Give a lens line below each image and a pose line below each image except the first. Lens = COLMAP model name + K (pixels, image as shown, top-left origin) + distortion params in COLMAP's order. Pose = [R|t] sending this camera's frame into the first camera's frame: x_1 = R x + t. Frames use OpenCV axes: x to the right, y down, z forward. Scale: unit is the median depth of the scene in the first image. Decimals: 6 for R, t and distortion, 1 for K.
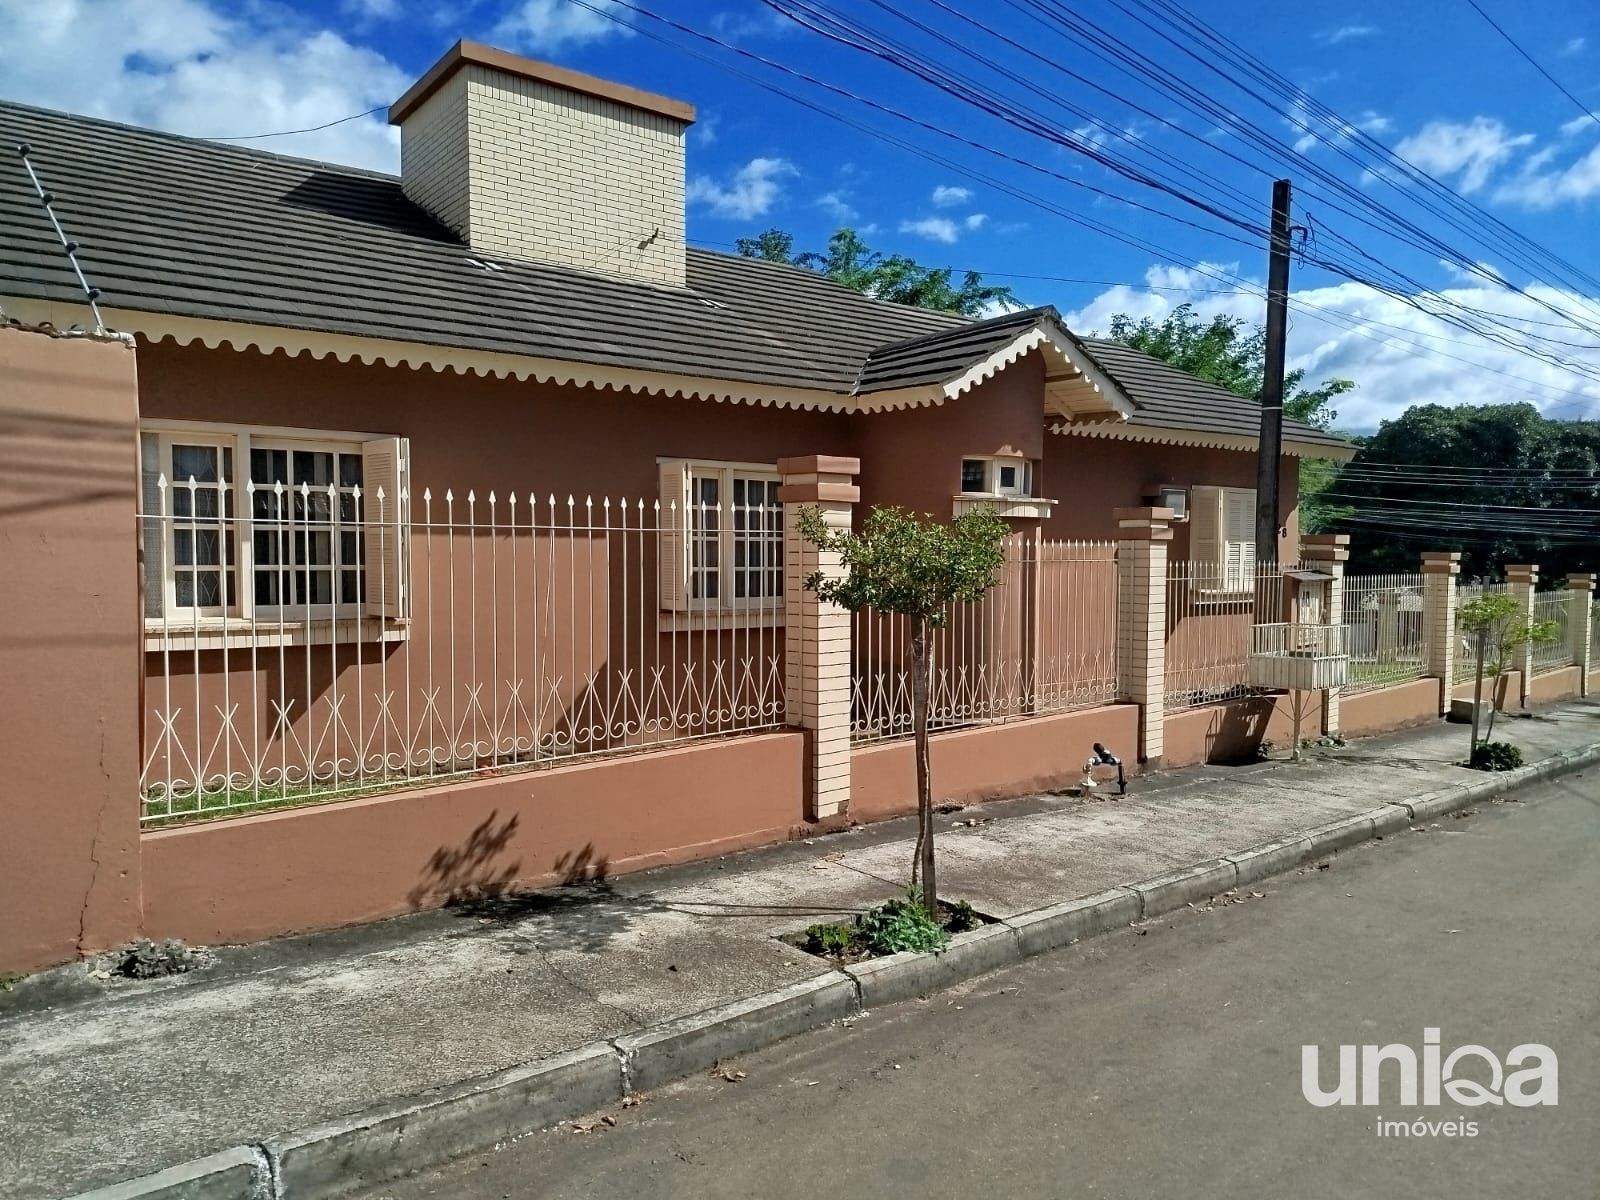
lens RADIAL K [[1157.2, 0, 800.0], [0, 1157.2, 600.0], [0, 0, 1]] dist [0.122221, -0.188589]
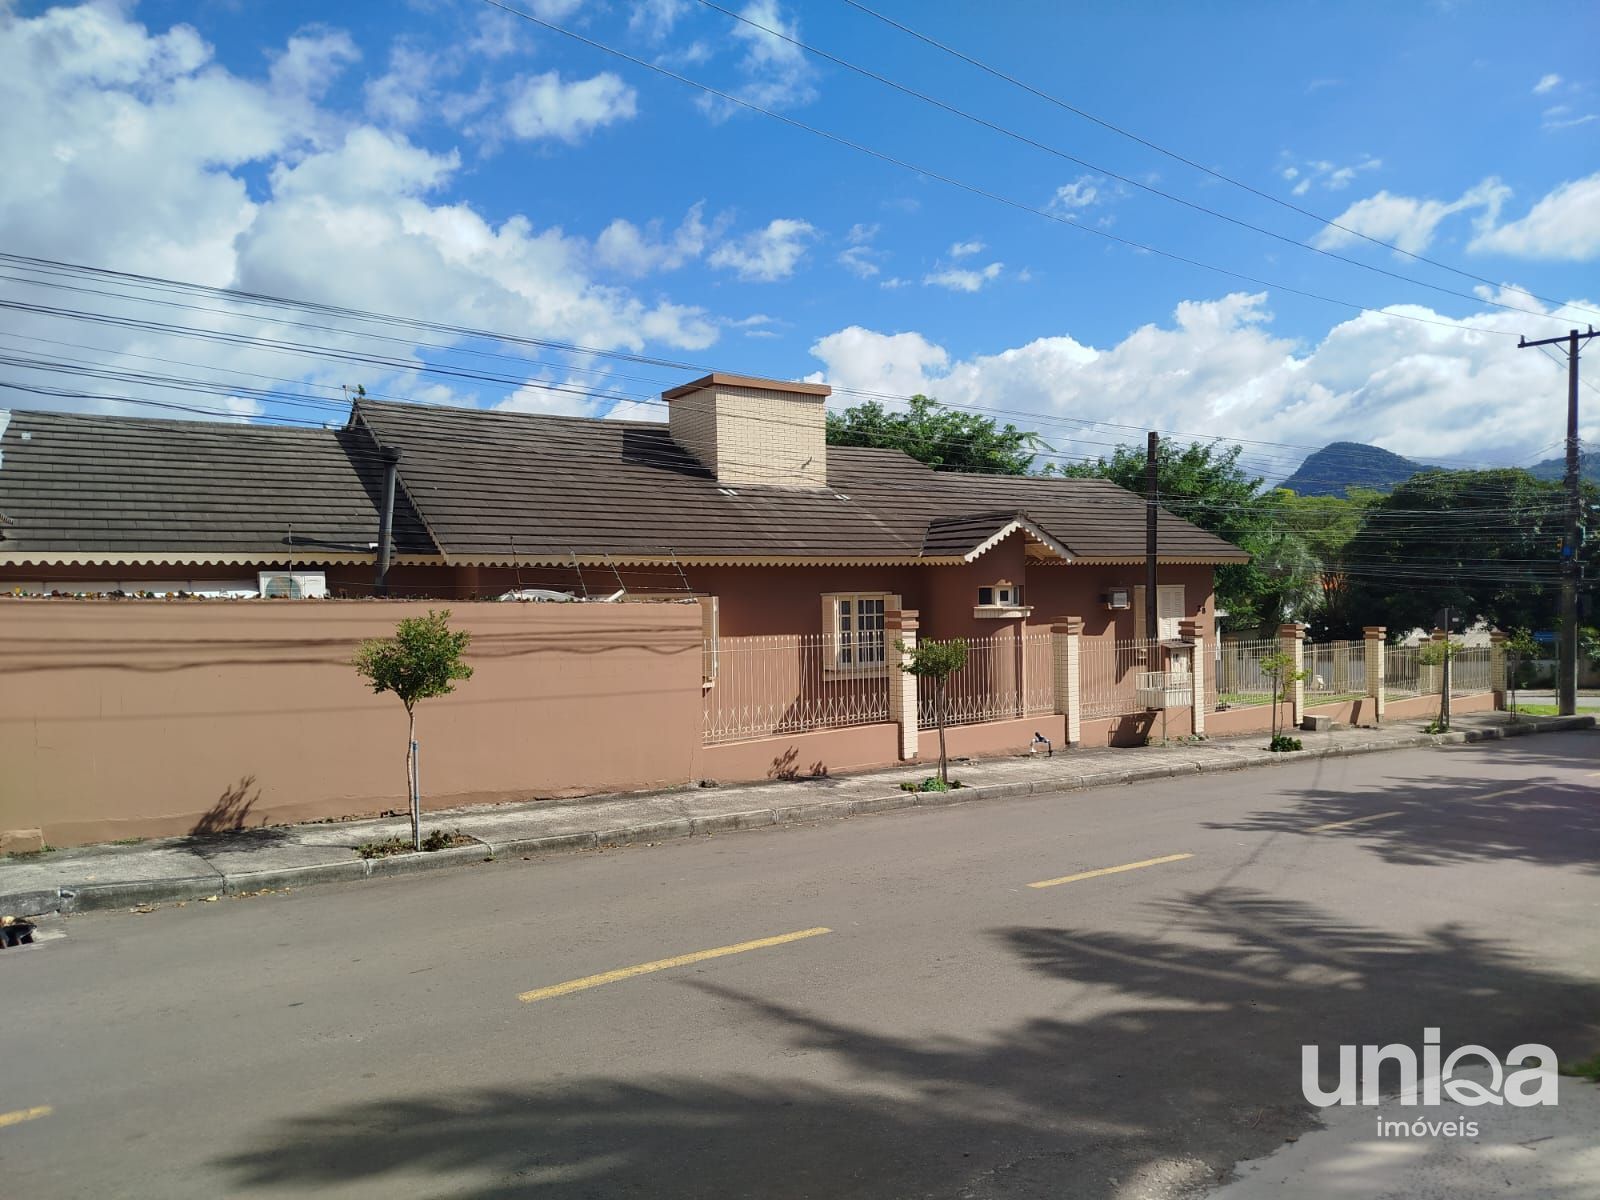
lens RADIAL K [[1157.2, 0, 800.0], [0, 1157.2, 600.0], [0, 0, 1]] dist [0.122221, -0.188589]
pose [[0.996878, -0.018323, -0.076800, -0.006522], [0.015737, 0.999293, -0.034146, -0.043804], [0.077371, 0.032831, 0.996462, -0.974310]]
